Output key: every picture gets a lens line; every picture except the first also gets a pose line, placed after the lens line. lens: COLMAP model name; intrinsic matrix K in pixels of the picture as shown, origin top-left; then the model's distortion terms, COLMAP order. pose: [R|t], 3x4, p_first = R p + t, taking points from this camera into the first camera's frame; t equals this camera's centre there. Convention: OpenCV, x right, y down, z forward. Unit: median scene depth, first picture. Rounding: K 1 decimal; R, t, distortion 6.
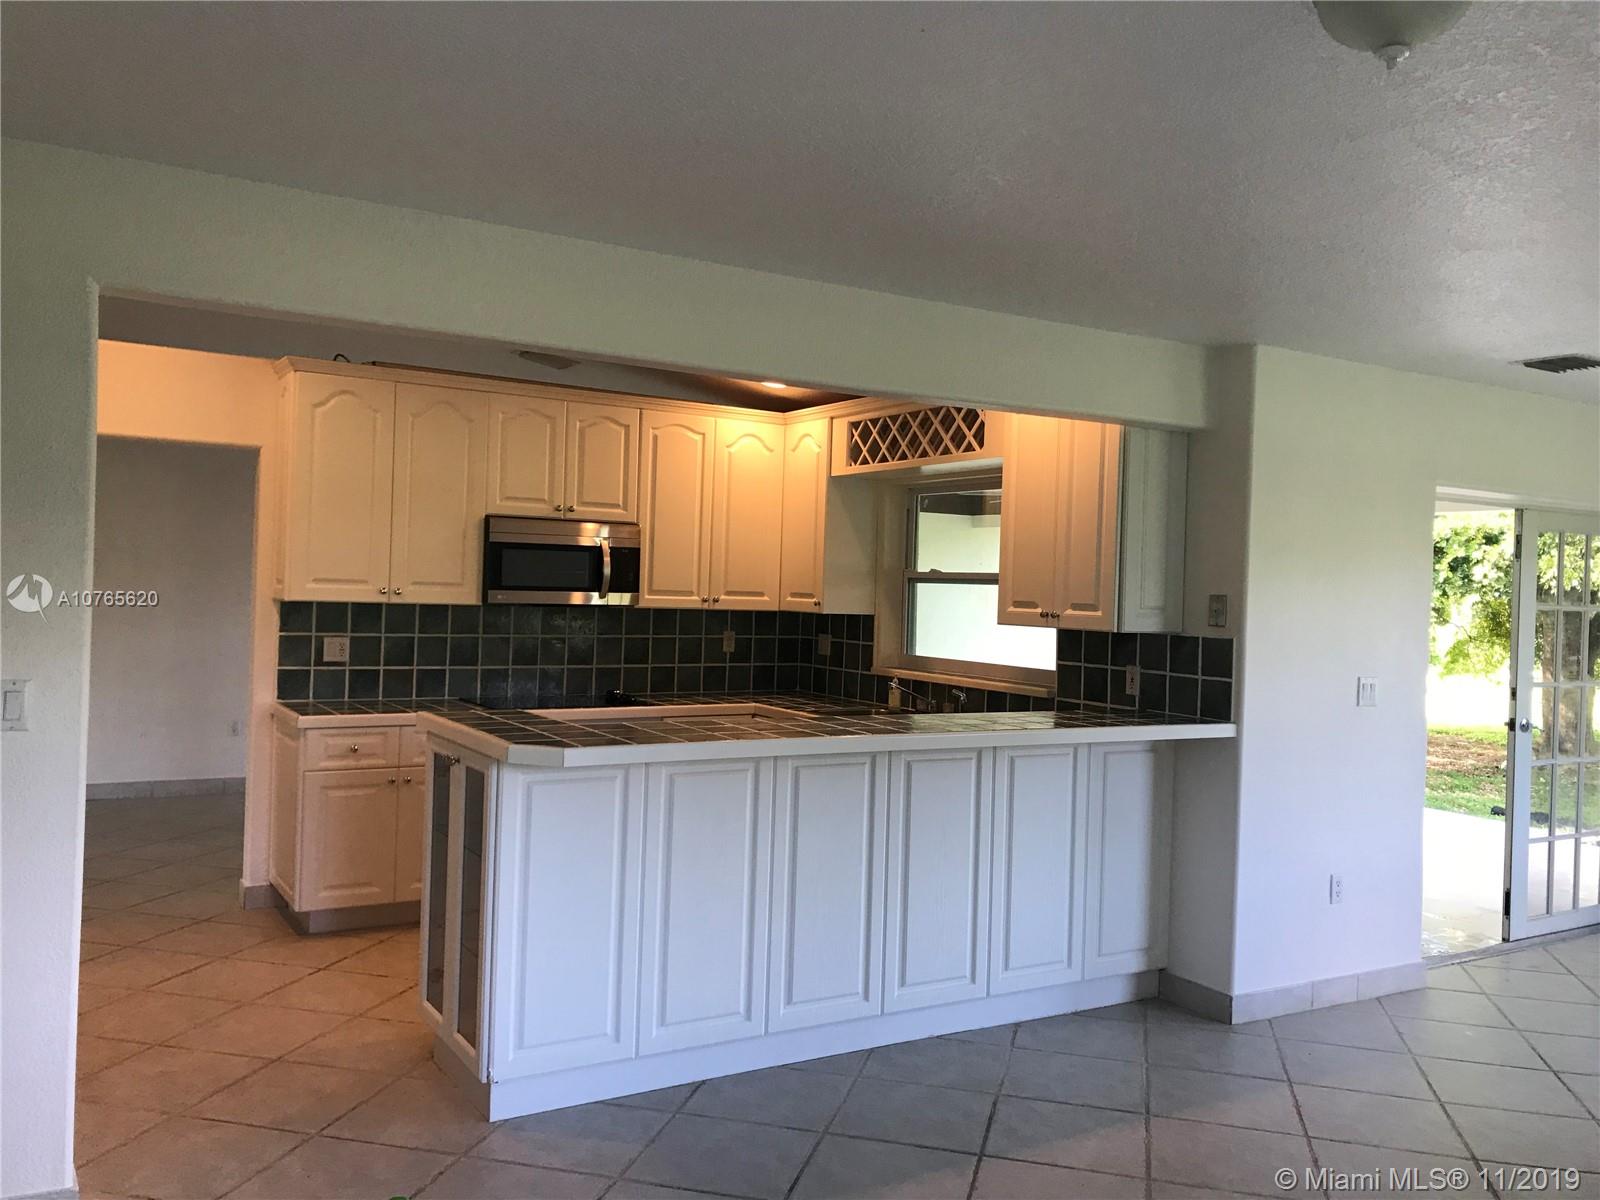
lens RADIAL K [[1309.0, 0, 800.0], [0, 1309.0, 600.0], [0, 0, 1]] dist [0.032469, 0.001064]
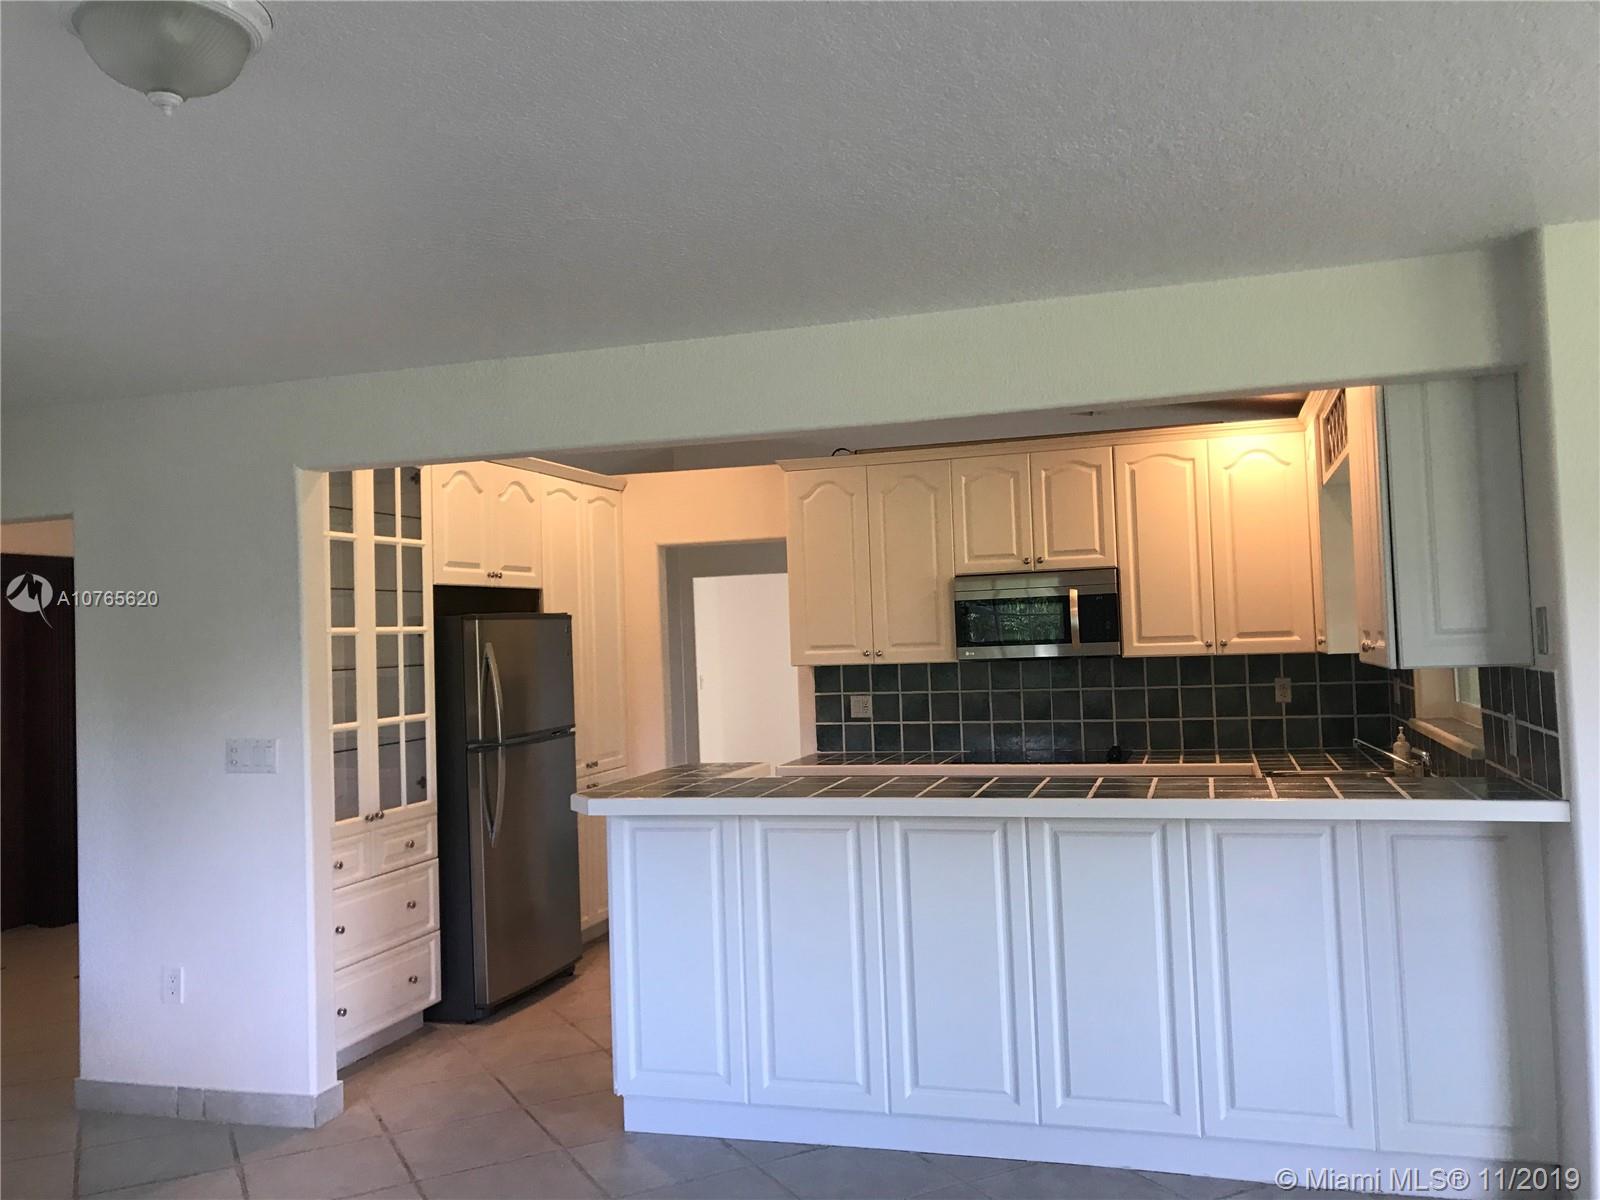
lens RADIAL K [[1321.9, 0, 800.0], [0, 1321.9, 600.0], [0, 0, 1]] dist [0.200168, -0.295551]
pose [[0.667590, -0.077918, -0.740441, 0.455534], [0.049015, 0.996951, -0.060719, 0.012650], [0.742914, 0.004242, 0.669373, 0.199442]]
